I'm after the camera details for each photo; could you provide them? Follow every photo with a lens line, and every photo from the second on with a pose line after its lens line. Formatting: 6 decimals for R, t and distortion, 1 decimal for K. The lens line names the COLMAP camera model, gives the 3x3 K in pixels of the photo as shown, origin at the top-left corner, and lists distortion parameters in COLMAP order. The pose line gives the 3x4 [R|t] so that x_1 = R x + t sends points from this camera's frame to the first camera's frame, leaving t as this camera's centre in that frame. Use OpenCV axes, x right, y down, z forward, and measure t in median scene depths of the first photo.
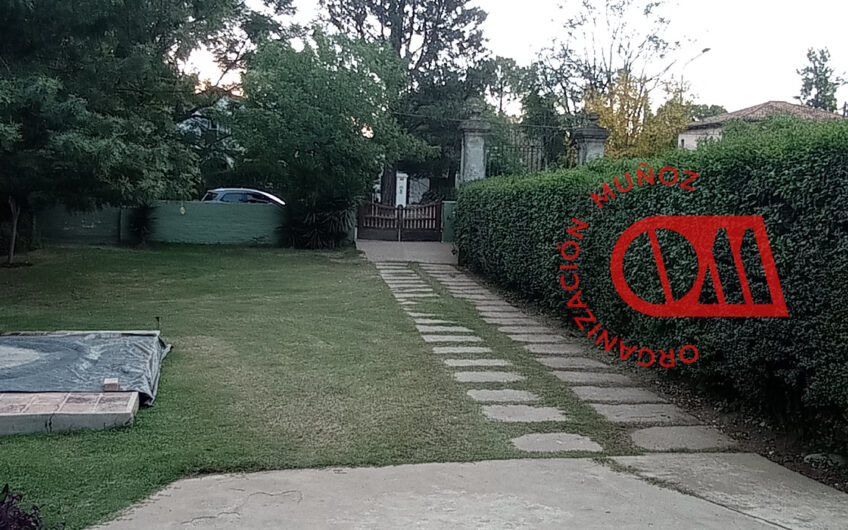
lens RADIAL K [[840.7, 0, 424.0], [0, 840.7, 265.0], [0, 0, 1]] dist [-0.049982, 0.032654]
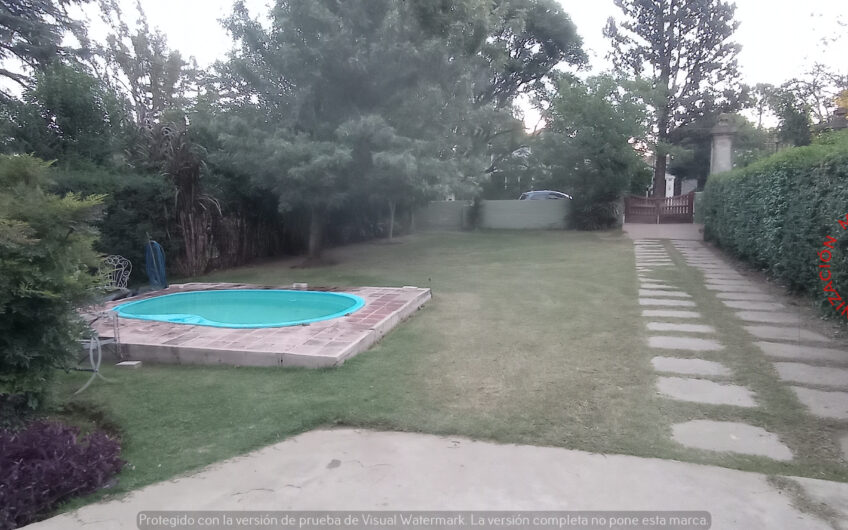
lens RADIAL K [[525.1, 0, 427.1], [0, 525.1, 264.7], [0, 0, 1]] dist [-0.053764, 0.040580]
pose [[0.883917, 0.009369, -0.467550, 0.033063], [0.008514, 0.999311, 0.036119, 0.003643], [0.467567, -0.035907, 0.883228, 0.100511]]
